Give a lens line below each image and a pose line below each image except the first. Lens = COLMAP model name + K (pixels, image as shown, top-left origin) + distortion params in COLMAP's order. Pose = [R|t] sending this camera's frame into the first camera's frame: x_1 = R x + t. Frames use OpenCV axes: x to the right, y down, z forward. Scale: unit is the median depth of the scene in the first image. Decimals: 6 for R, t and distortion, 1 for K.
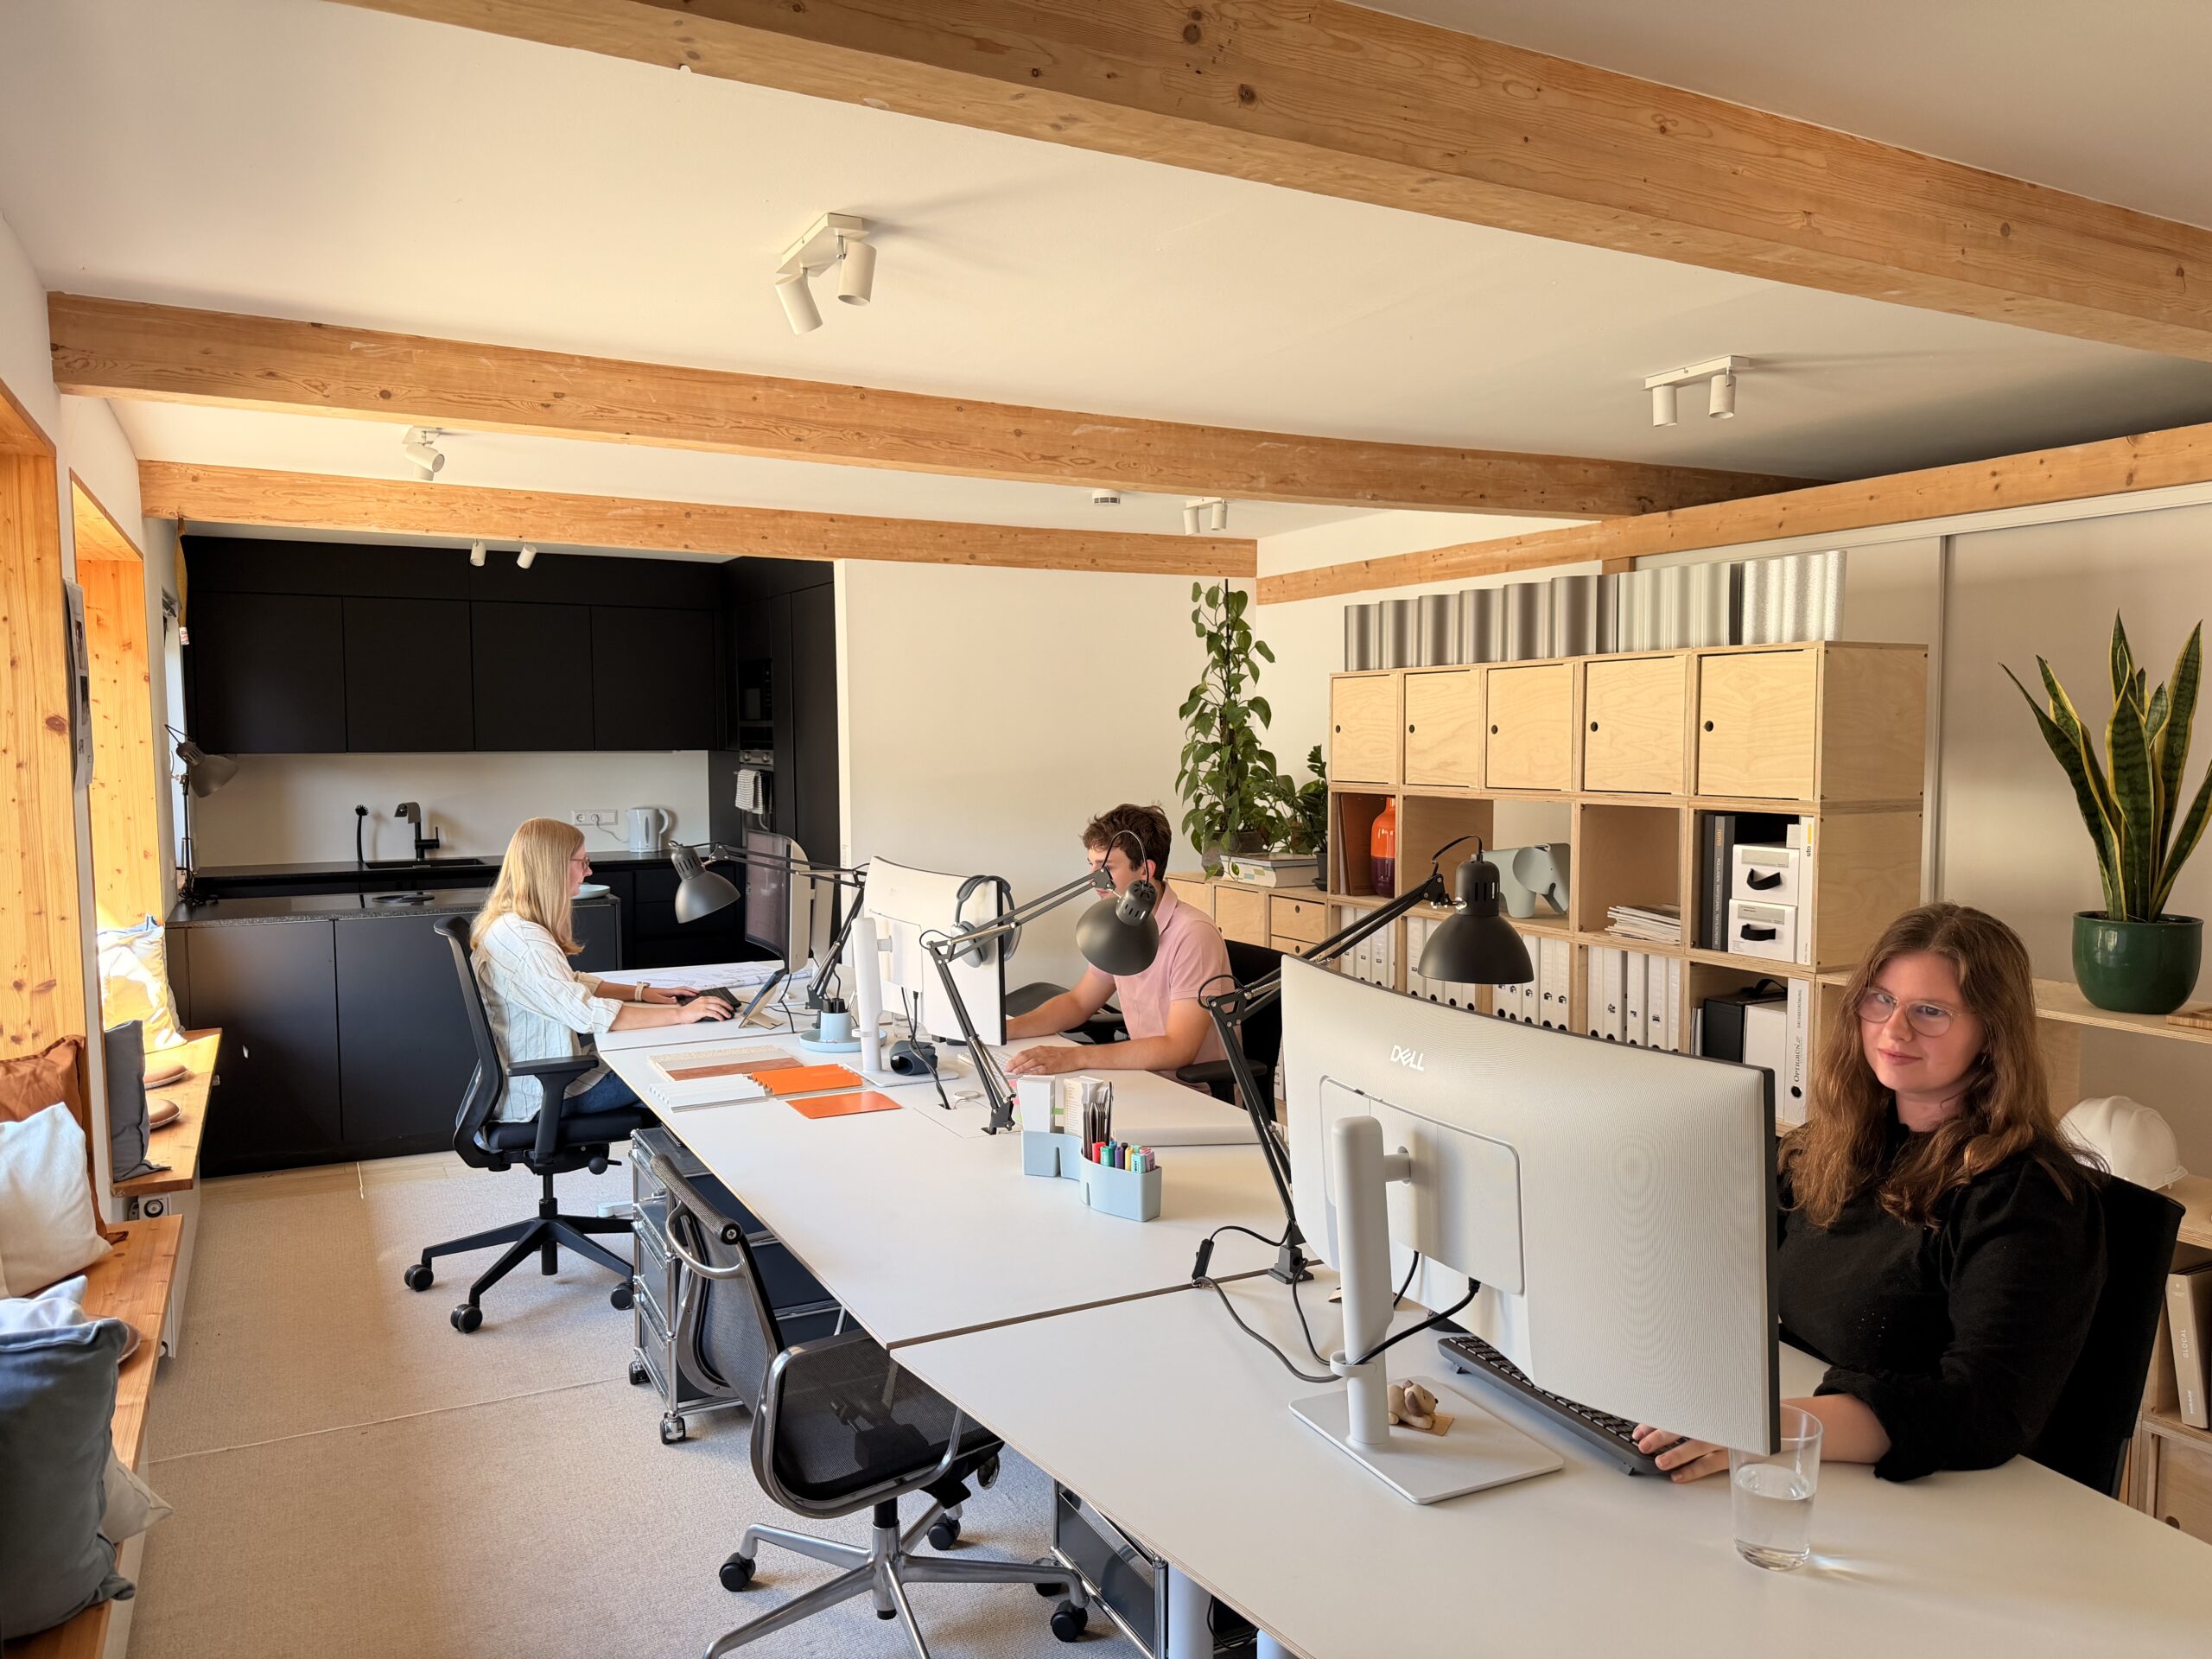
lens RADIAL K [[1503.0, 0, 1101.5], [0, 1503.0, 836.5], [0, 0, 1]] dist [0.113567, -0.000290]
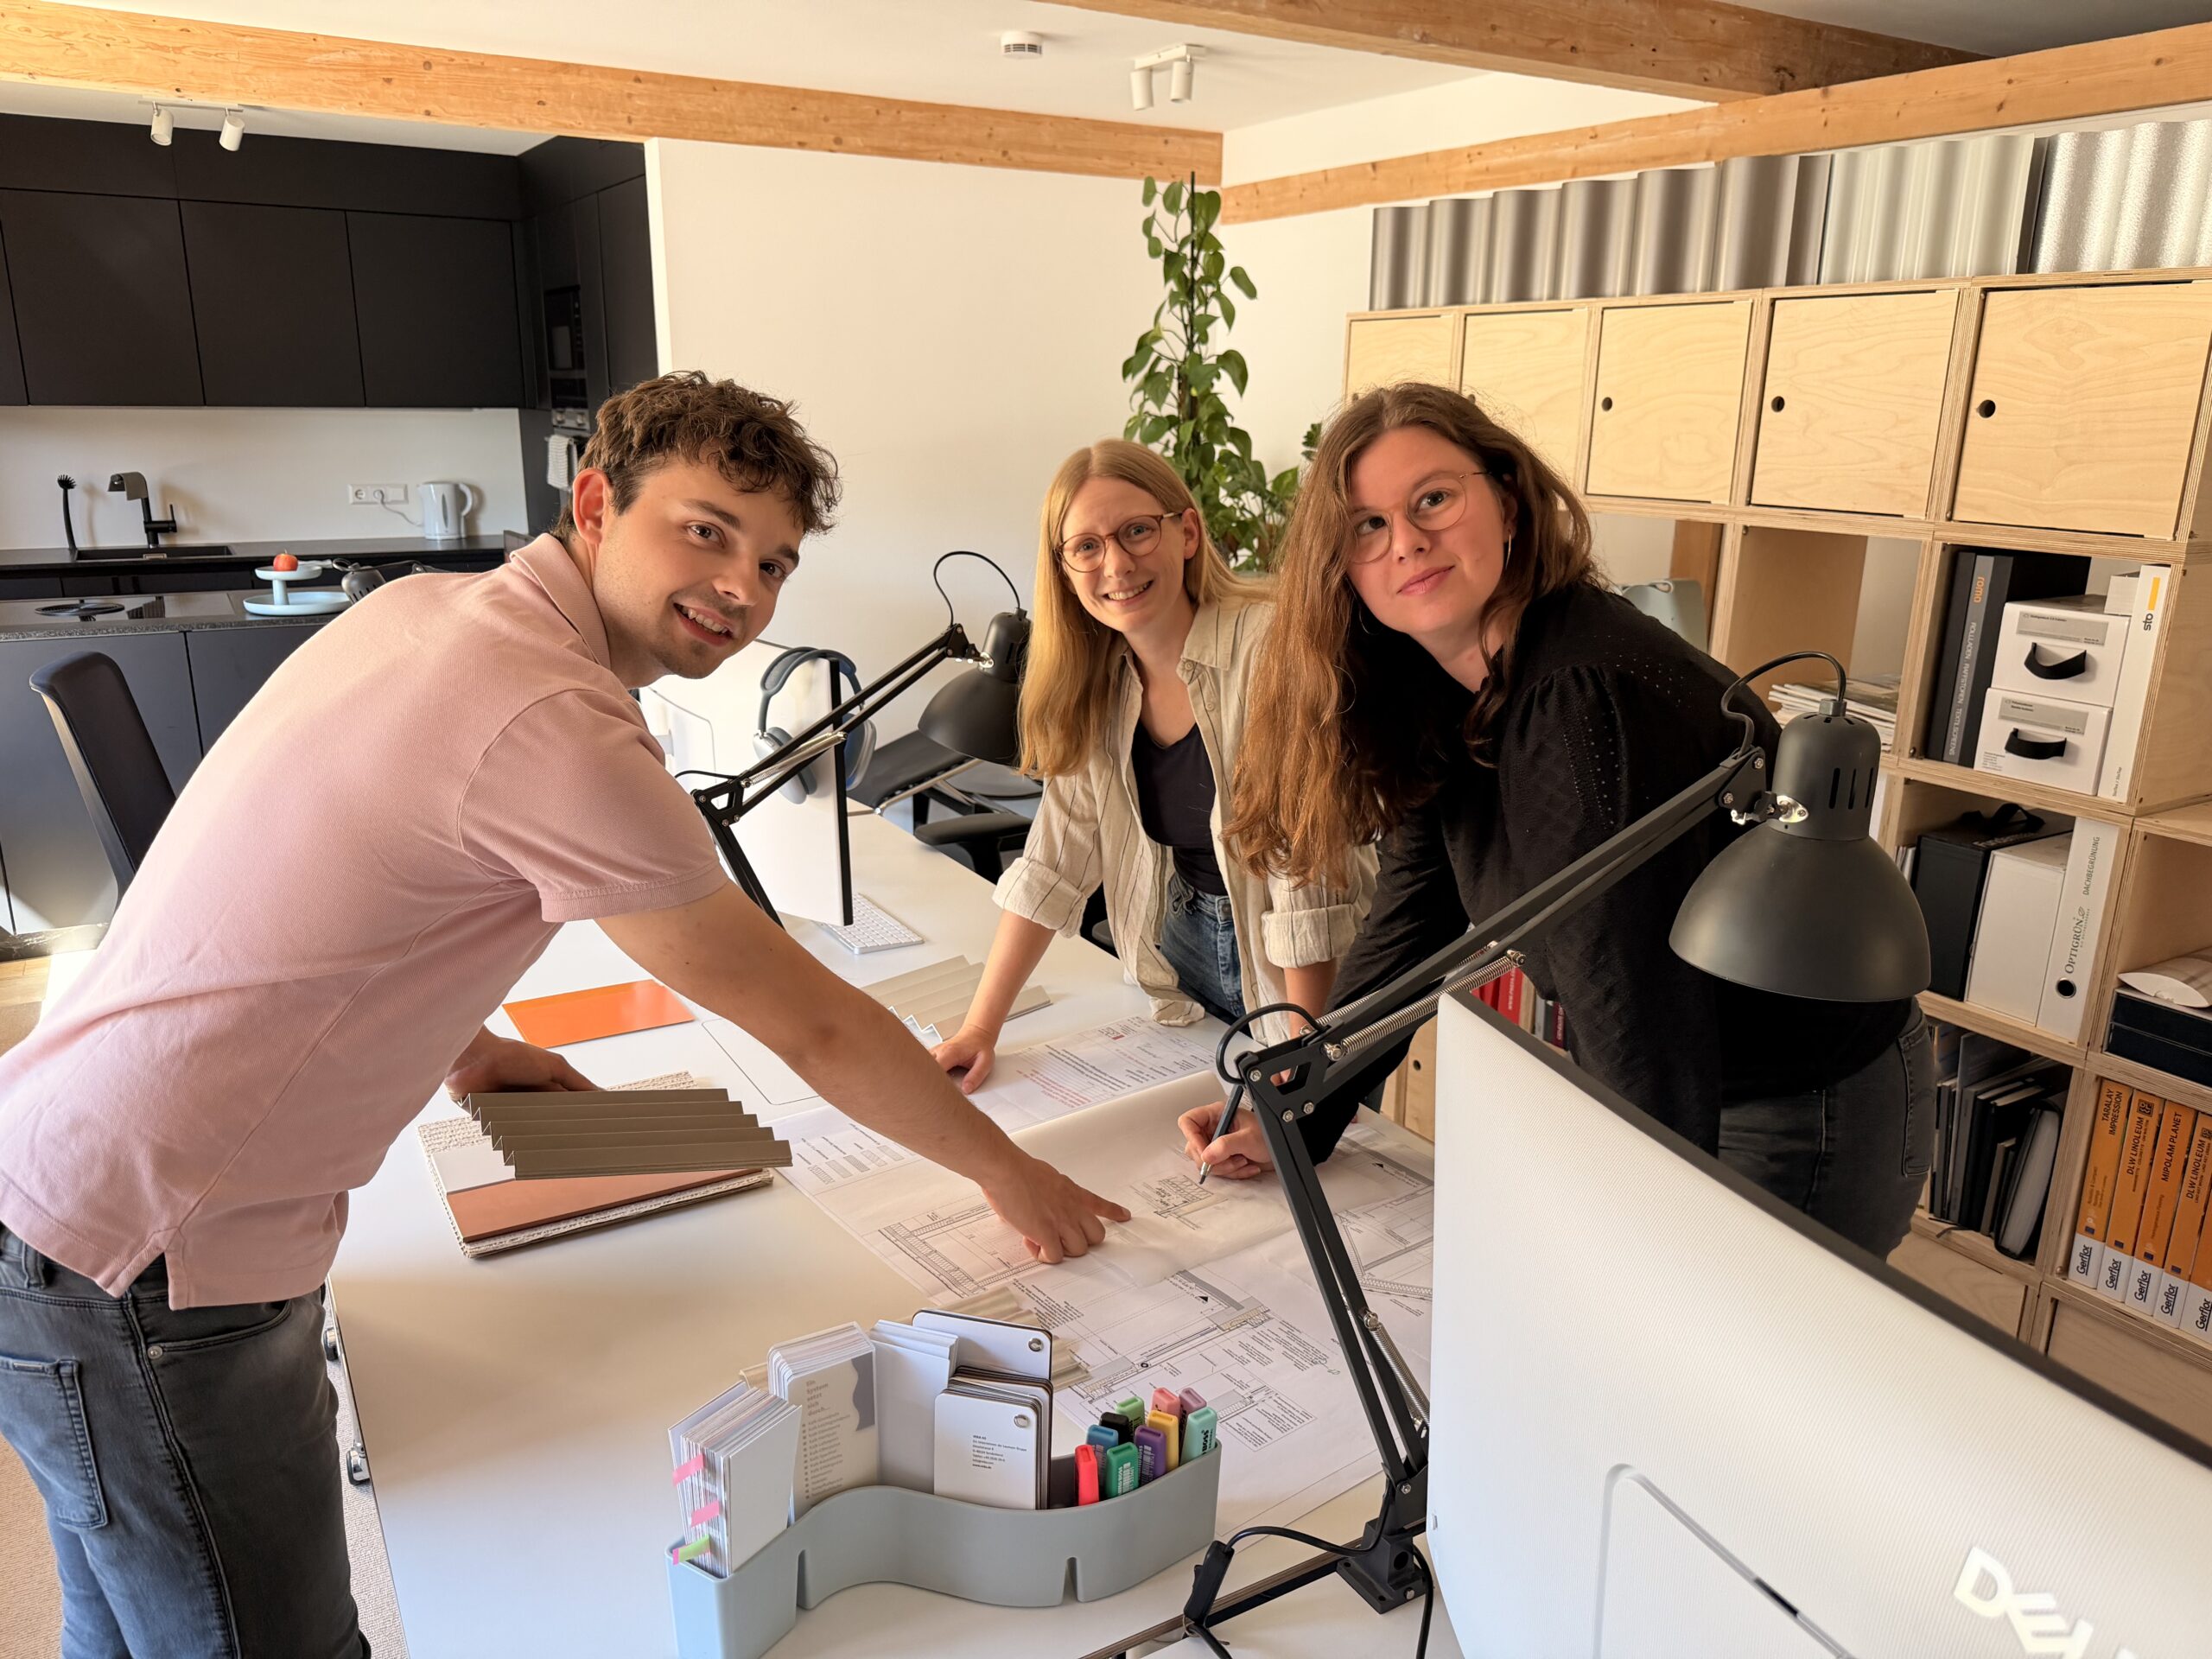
lens RADIAL K [[1566.1, 0, 1106.0], [0, 1566.1, 829.5], [0, 0, 1]] dist [-0.000856, -0.000995]
pose [[0.998432, 0.003853, 0.055849, 0.003055], [-0.015026, 0.979466, 0.201047, -0.017148], [-0.053927, -0.201570, 0.977988, 0.229721]]
